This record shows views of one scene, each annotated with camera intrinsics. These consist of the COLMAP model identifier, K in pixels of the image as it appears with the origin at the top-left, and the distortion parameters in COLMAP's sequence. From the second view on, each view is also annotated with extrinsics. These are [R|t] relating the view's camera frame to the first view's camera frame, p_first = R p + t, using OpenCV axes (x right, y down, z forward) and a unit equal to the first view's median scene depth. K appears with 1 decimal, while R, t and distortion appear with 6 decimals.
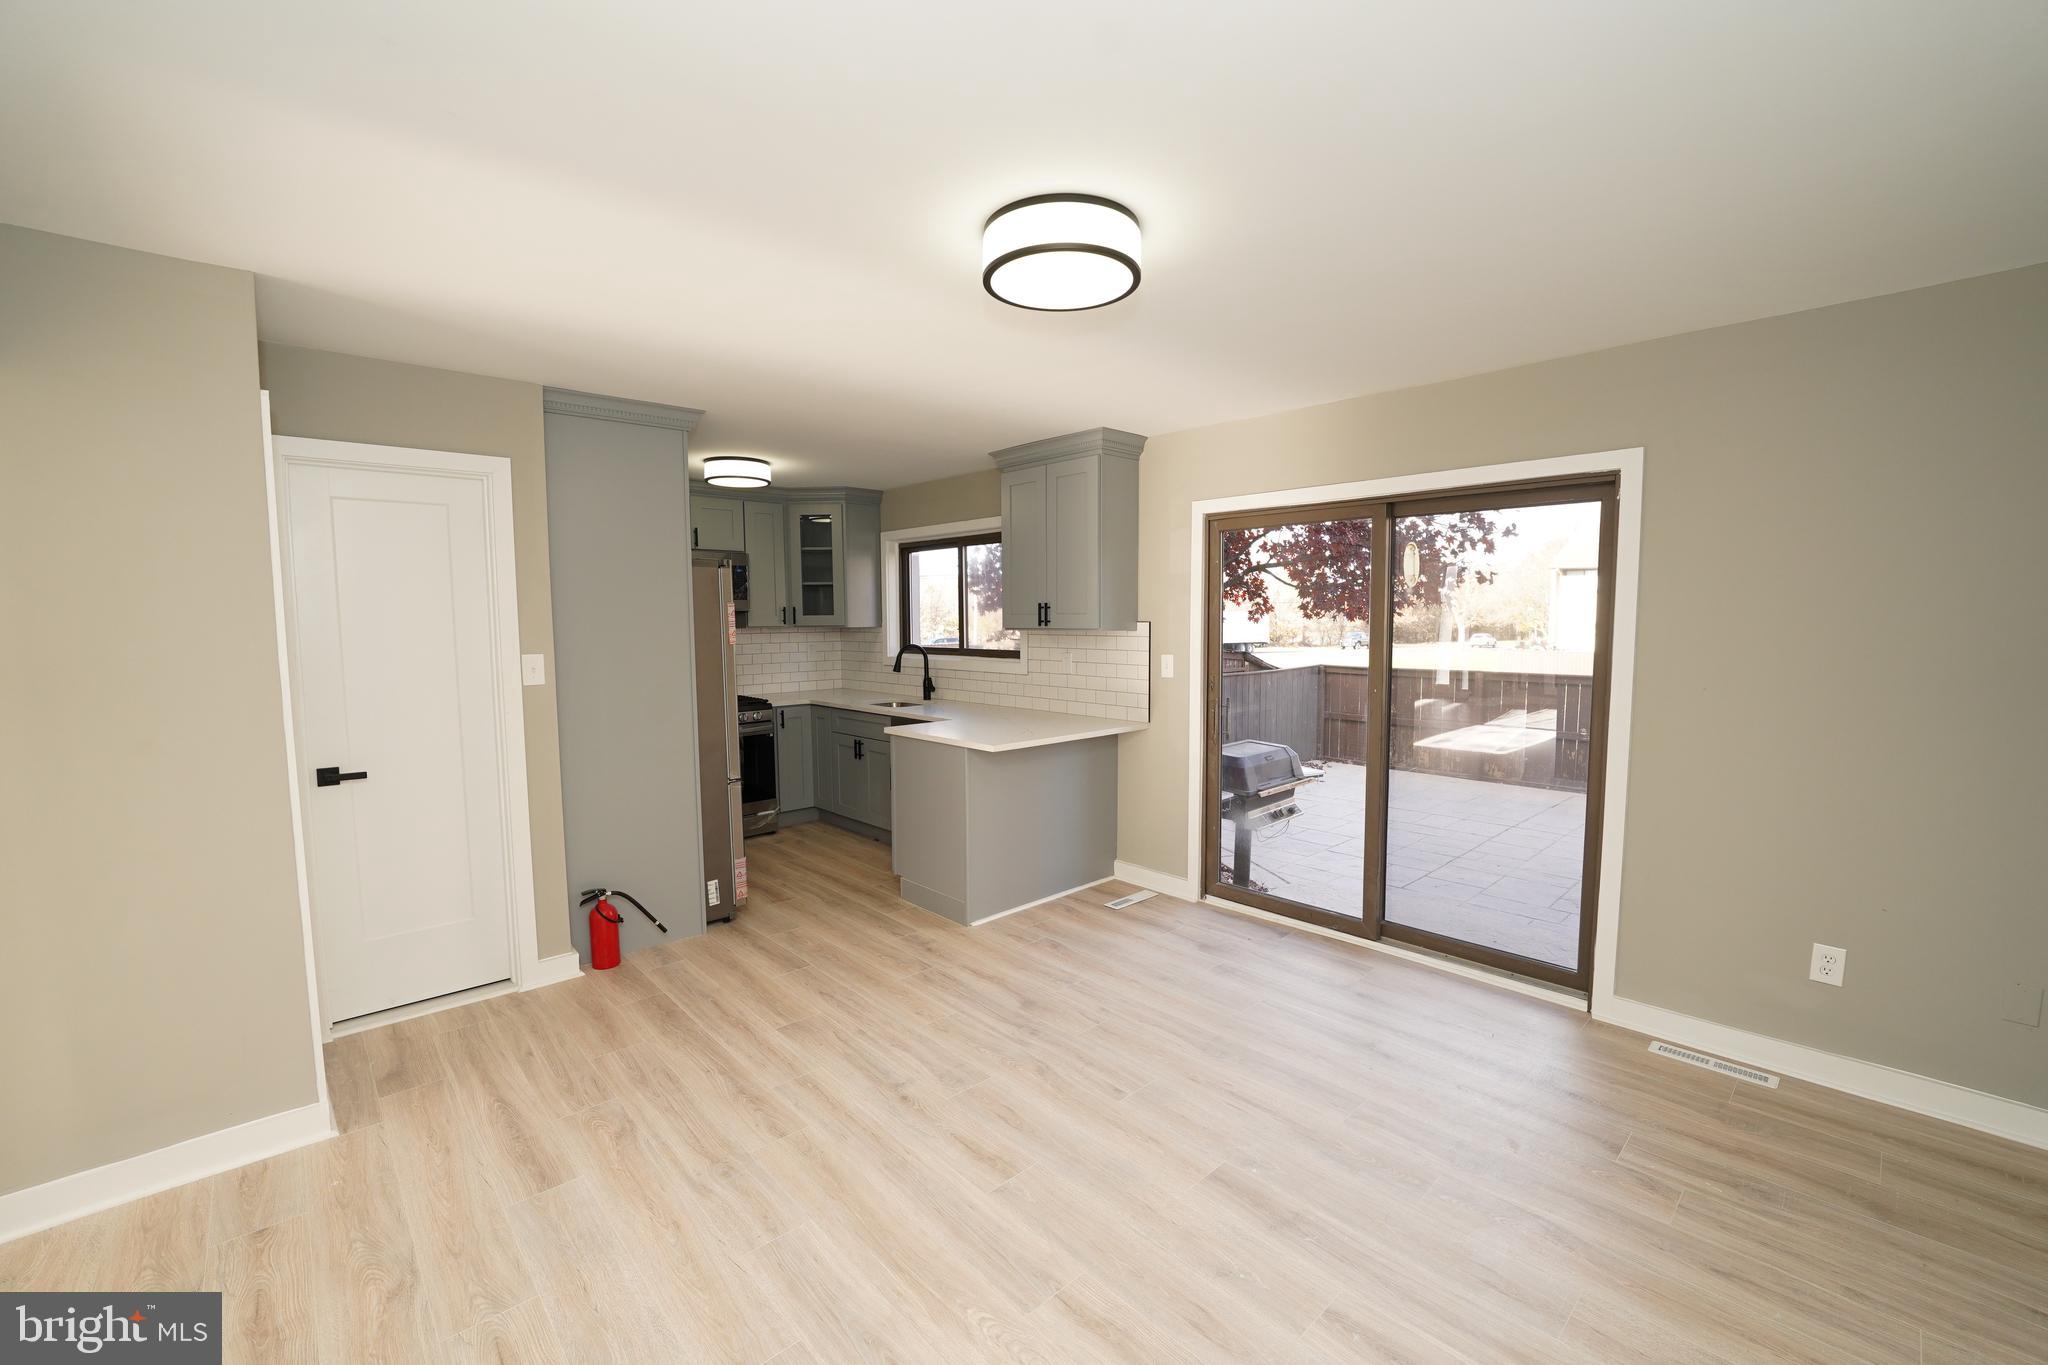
lens RADIAL K [[830.5, 0, 1035.4], [0, 830.5, 675.5], [0, 0, 1]] dist [-0.030508, 0.000262]
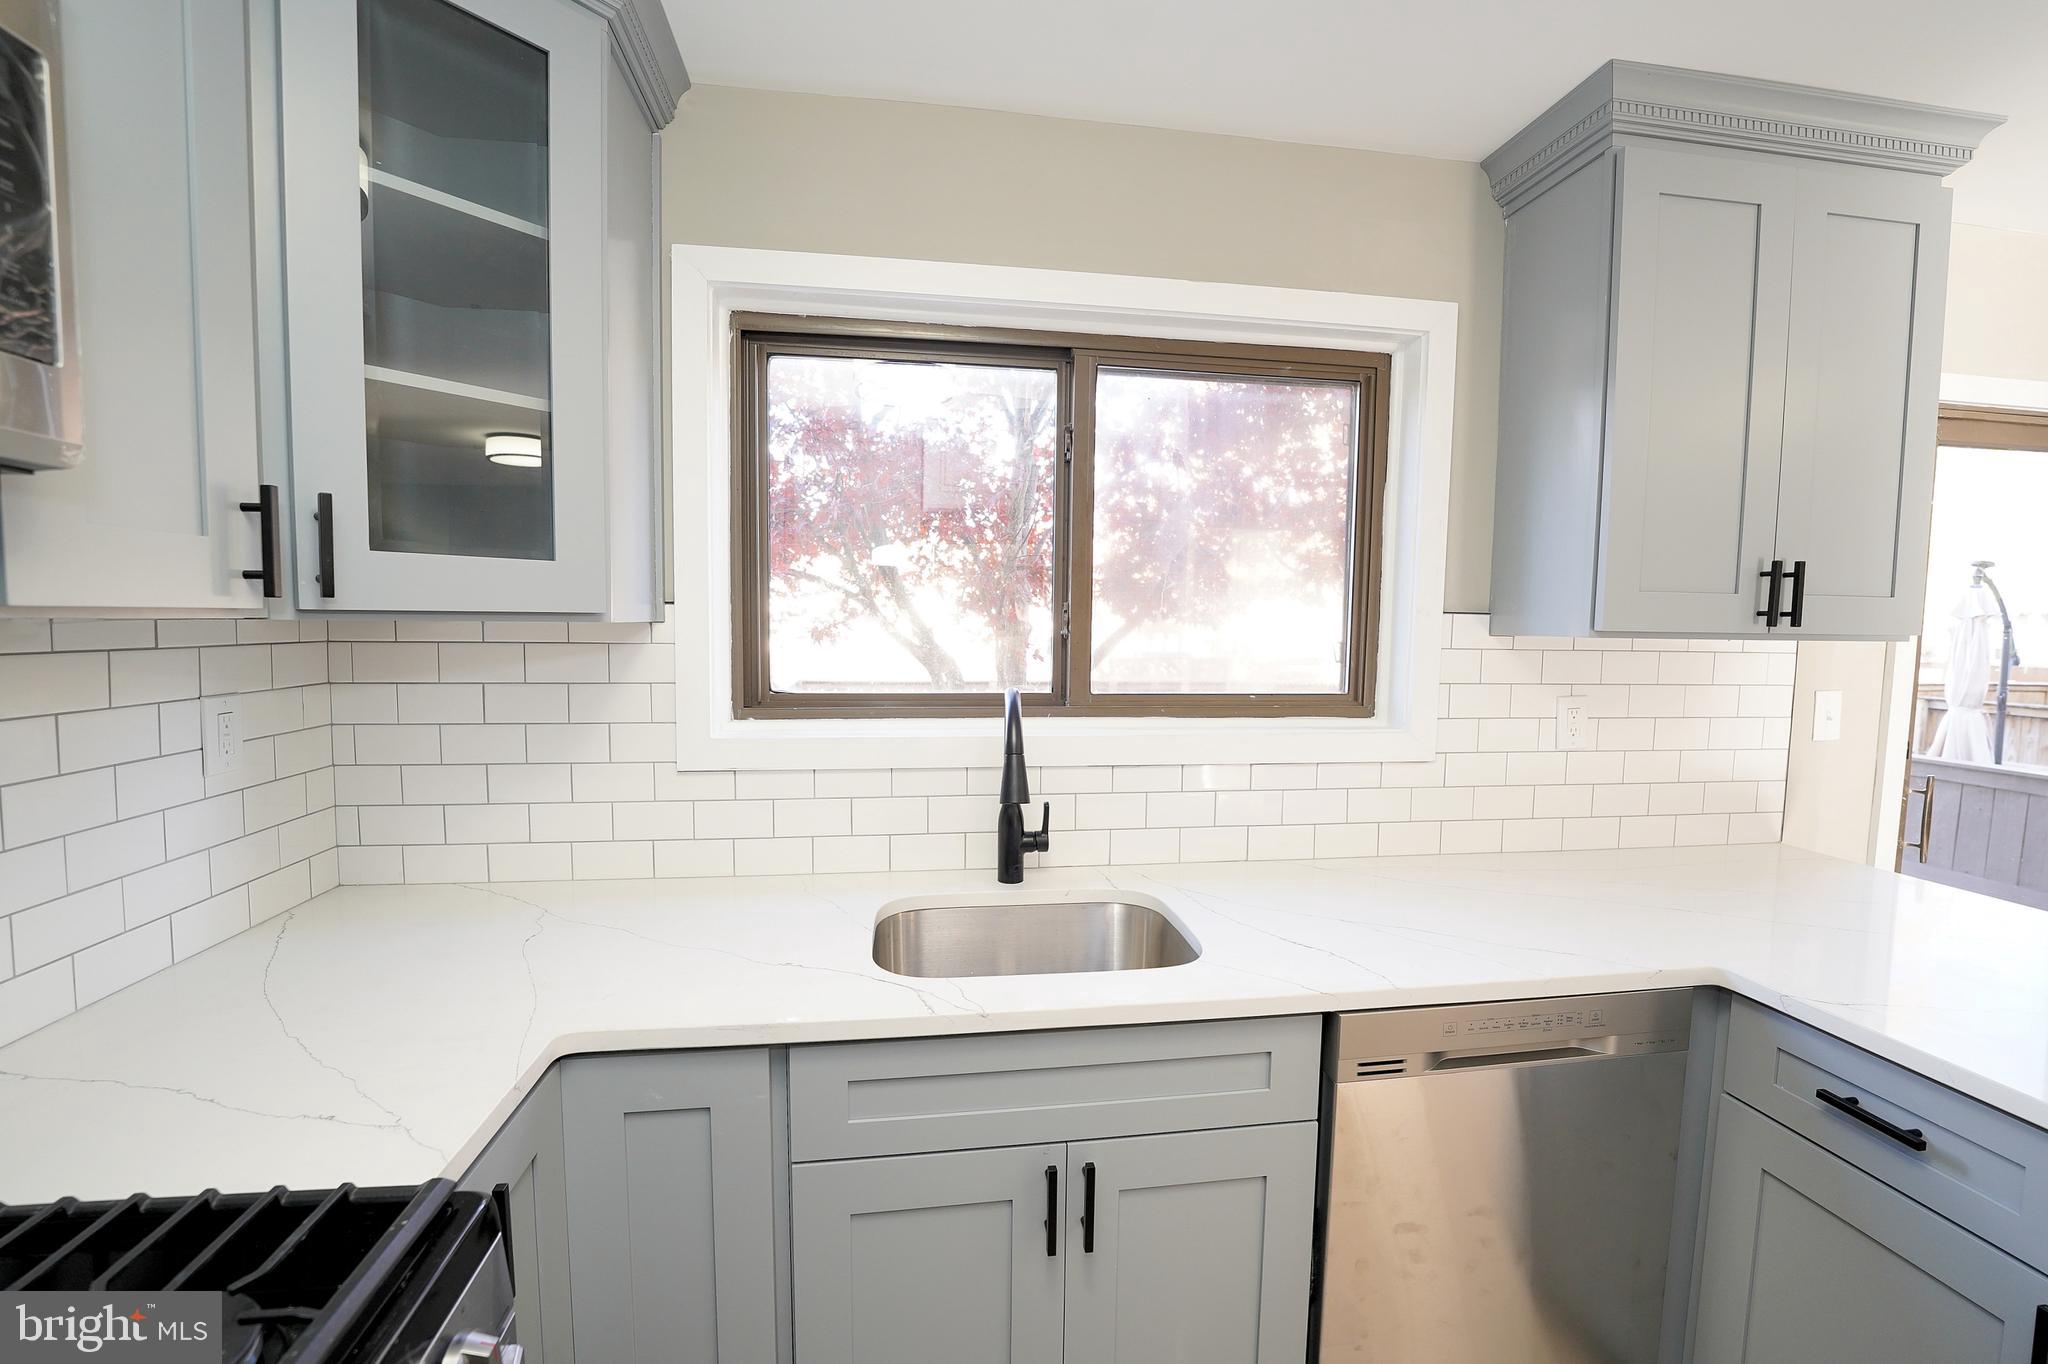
lens RADIAL K [[871.5, 0, 1024.0], [0, 871.5, 682.0], [0, 0, 1]] dist [-0.024170, -0.000067]
pose [[0.574383, -0.044022, 0.817402, -0.391616], [0.042242, 0.998817, 0.024109, -0.048737], [-0.817496, 0.020681, 0.575562, 0.874878]]
